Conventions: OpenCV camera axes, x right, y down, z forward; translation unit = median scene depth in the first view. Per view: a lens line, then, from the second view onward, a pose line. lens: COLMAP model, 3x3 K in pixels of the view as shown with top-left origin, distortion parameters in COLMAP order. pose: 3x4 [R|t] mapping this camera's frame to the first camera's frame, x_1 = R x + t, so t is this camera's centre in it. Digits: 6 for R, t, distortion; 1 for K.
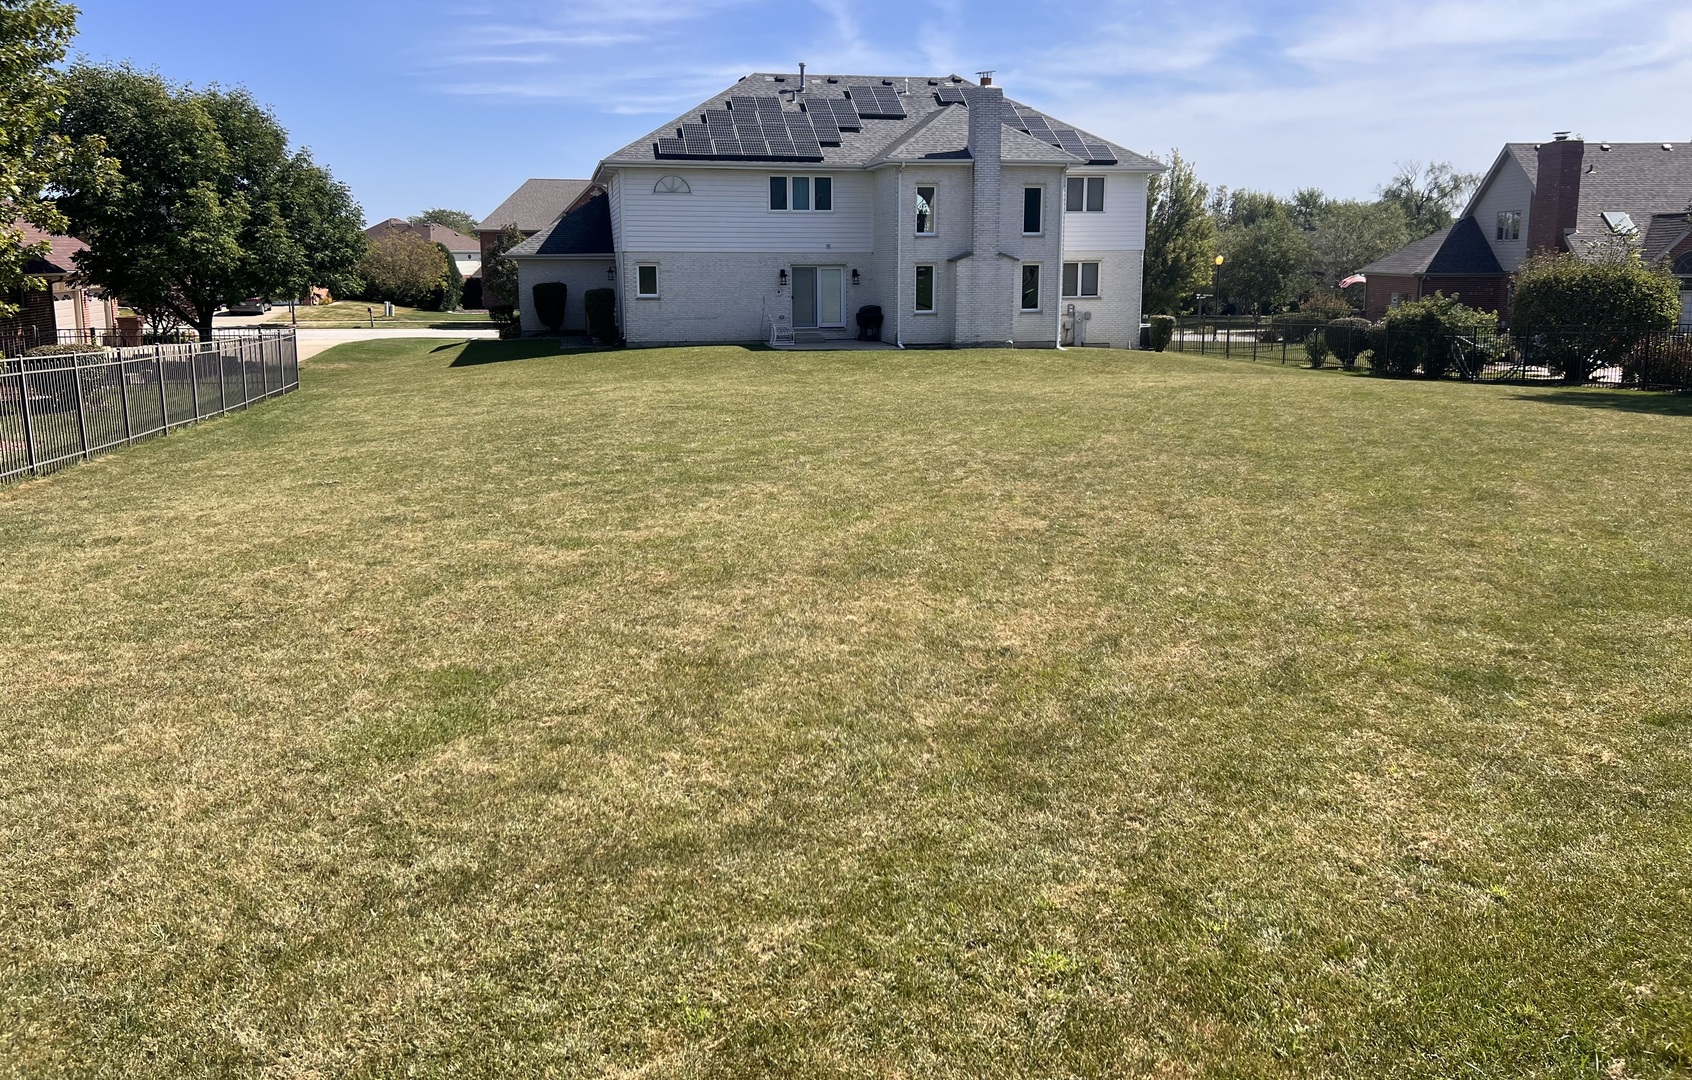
lens RADIAL K [[1490.4, 0, 856.1], [0, 1490.4, 544.4], [0, 0, 1]] dist [0.010048, -0.042093]
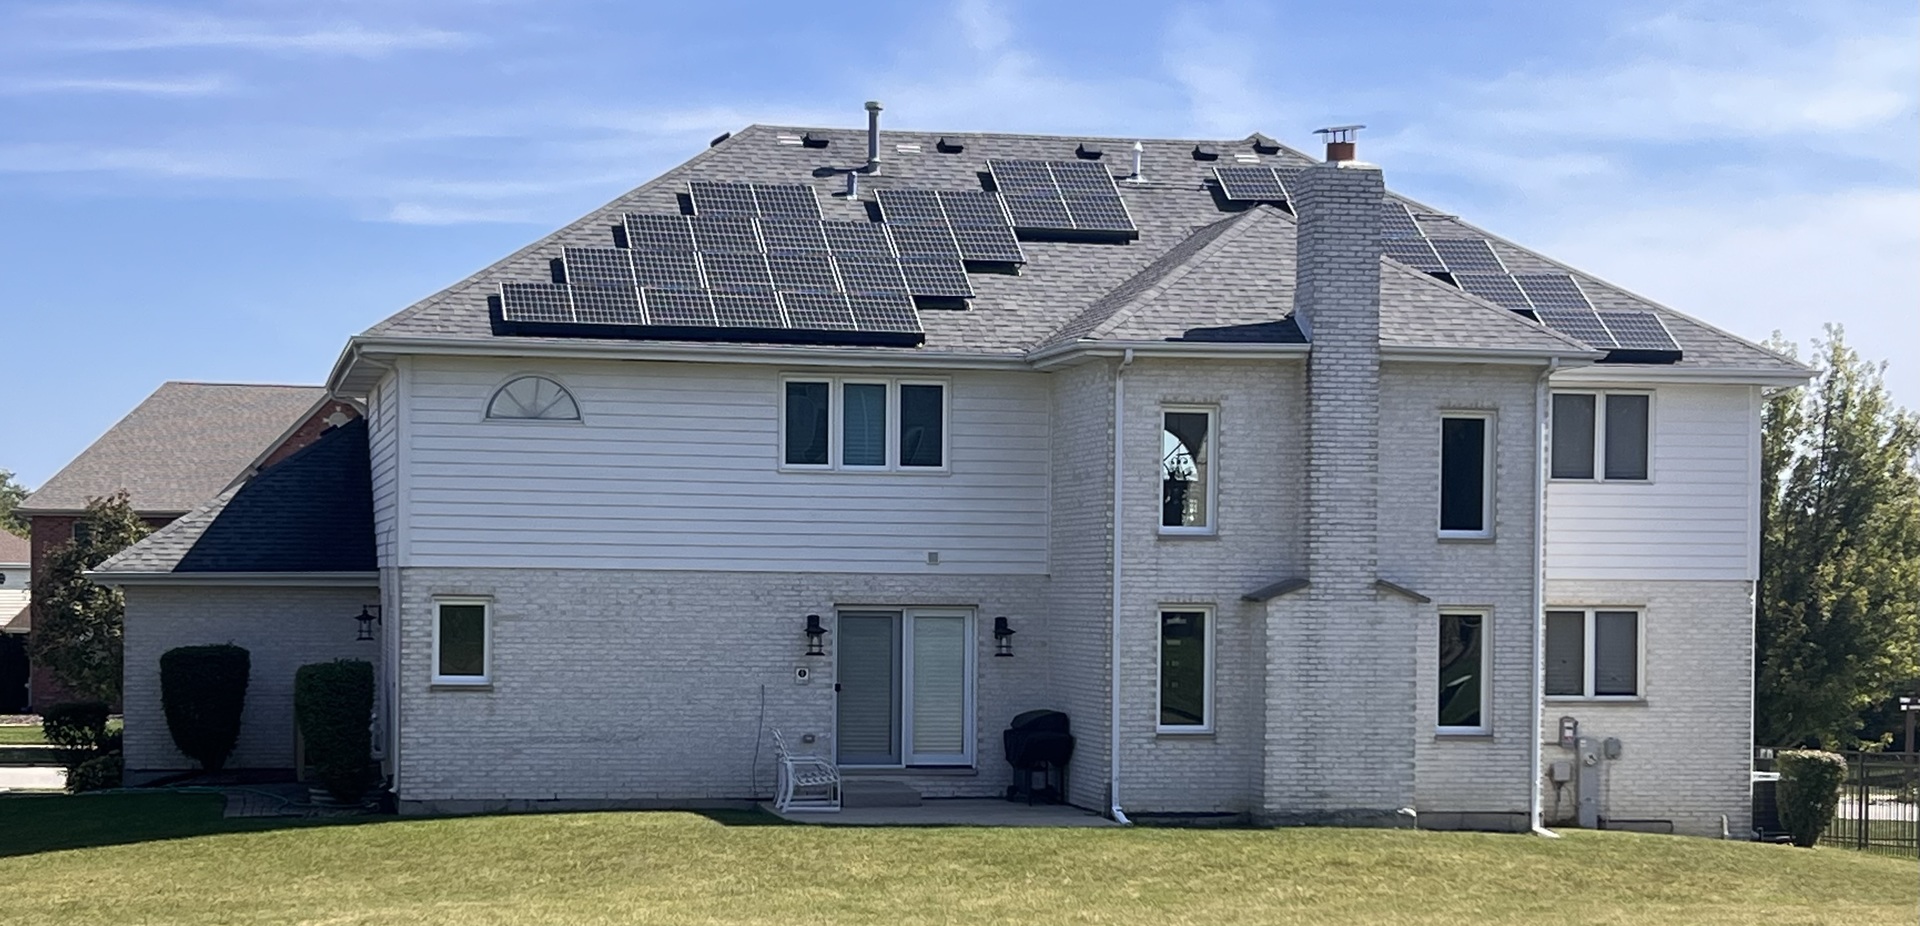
lens RADIAL K [[3036.1, 0, 954.0], [0, 3036.1, 462.0], [0, 0, 1]] dist [-0.072230, 0.000000]
pose [[0.999885, 0.011192, -0.010252, -0.005551], [-0.012961, 0.981112, -0.193007, -0.074380], [0.007898, 0.193118, 0.981144, 0.229697]]
